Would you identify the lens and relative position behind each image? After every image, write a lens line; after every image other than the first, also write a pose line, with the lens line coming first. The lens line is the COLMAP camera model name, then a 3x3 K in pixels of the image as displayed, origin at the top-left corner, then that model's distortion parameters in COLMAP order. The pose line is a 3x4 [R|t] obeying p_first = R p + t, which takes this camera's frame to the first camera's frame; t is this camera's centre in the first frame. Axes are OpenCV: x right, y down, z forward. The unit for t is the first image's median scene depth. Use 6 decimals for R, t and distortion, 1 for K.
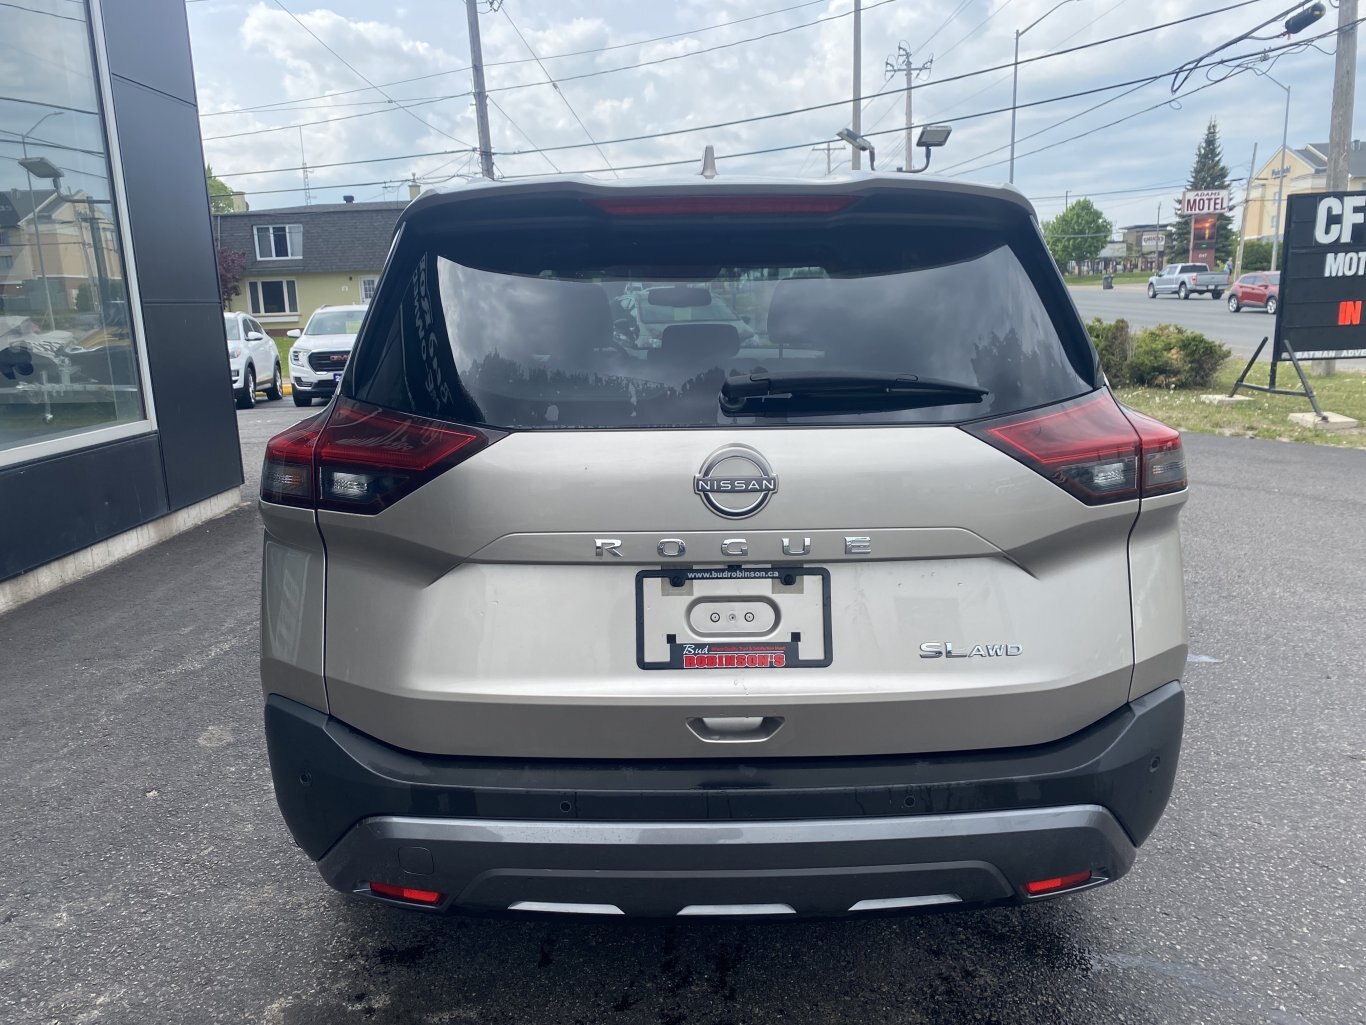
lens RADIAL K [[1024.0, 0, 654.3], [0, 1024.0, 517.9], [0, 0, 1]] dist [0.082078, -0.083119]
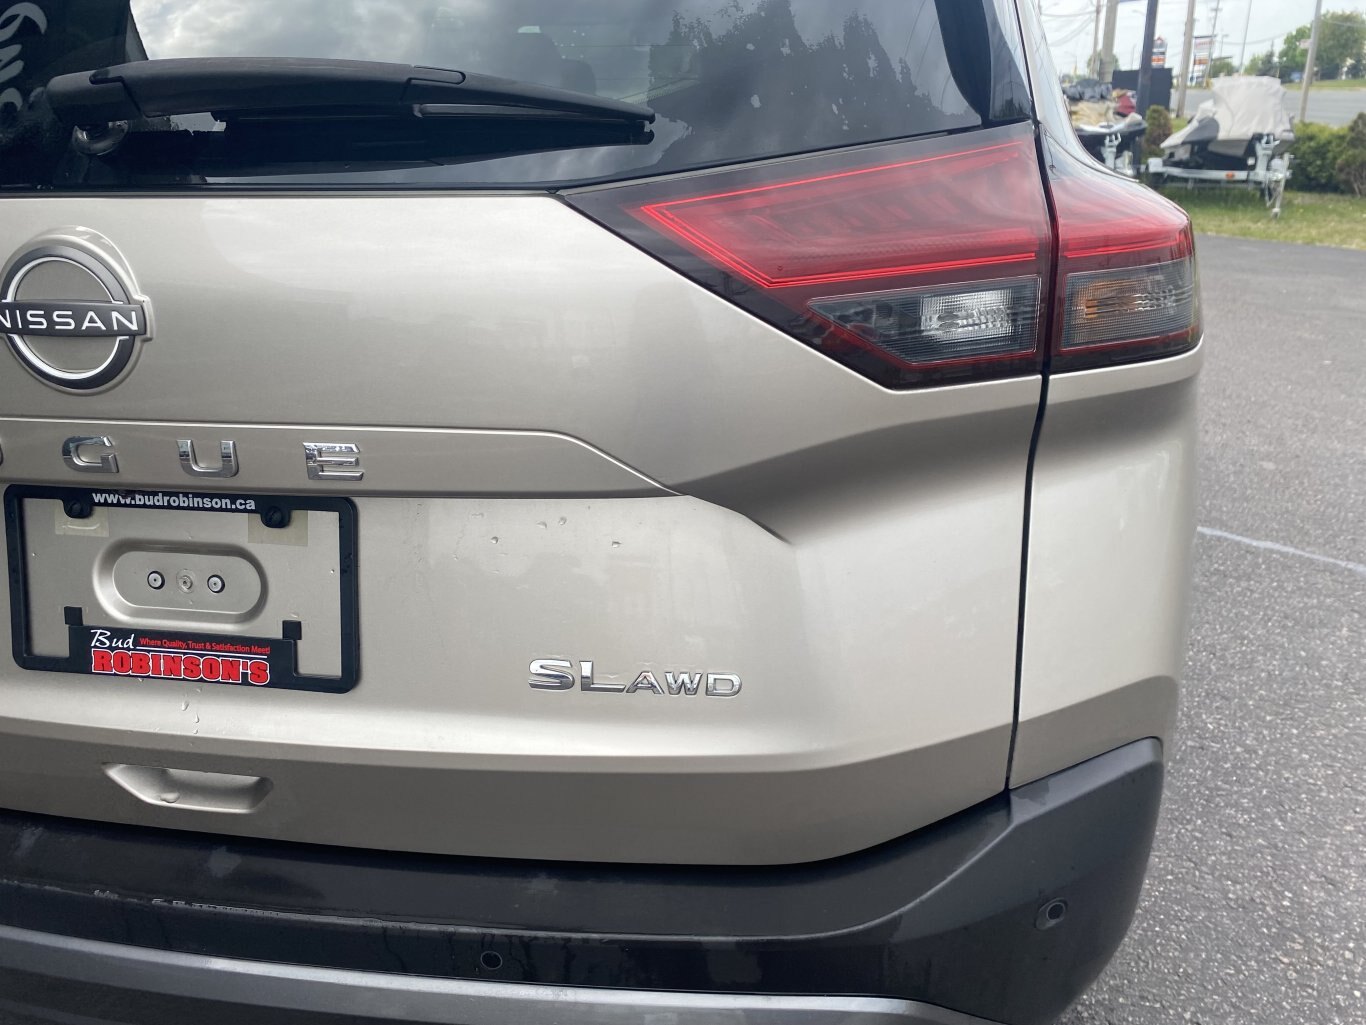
lens RADIAL K [[1039.9, 0, 669.8], [0, 1039.9, 507.9], [0, 0, 1]] dist [0.033737, -0.033502]
pose [[0.980858, 0.056084, -0.186475, 0.408336], [-0.027269, 0.987751, 0.153640, -0.026549], [0.192807, -0.145614, 0.970372, 0.543094]]
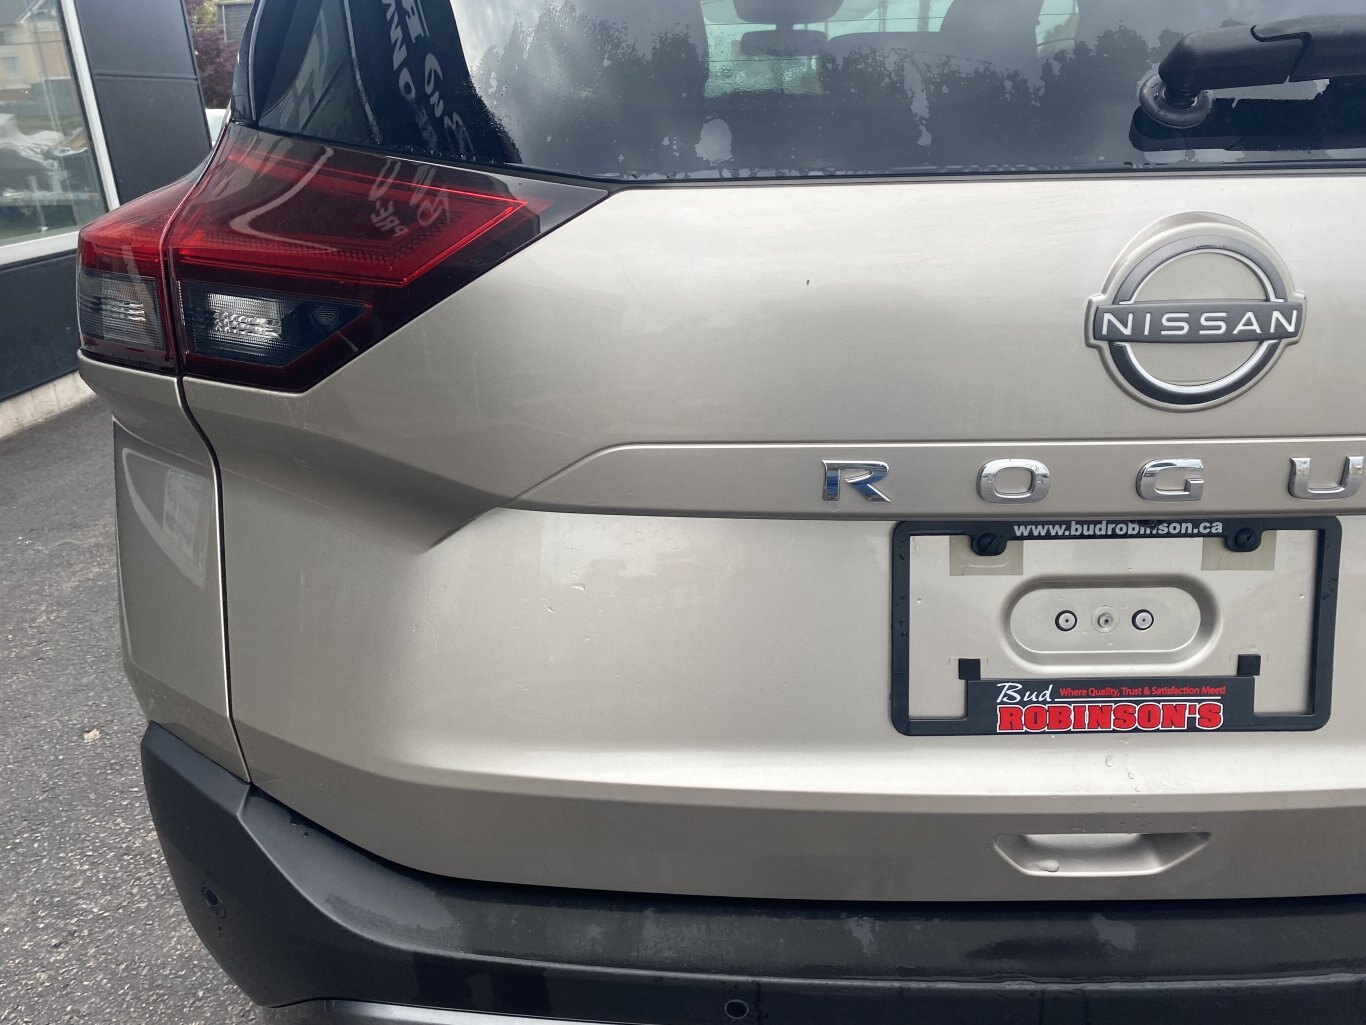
lens RADIAL K [[1036.4, 0, 675.7], [0, 1036.4, 506.9], [0, 0, 1]] dist [0.007868, -0.002644]
pose [[0.999912, -0.000994, -0.013196, -0.105005], [0.003138, 0.986542, 0.163480, -0.026530], [0.012856, -0.163507, 0.986458, 0.556915]]
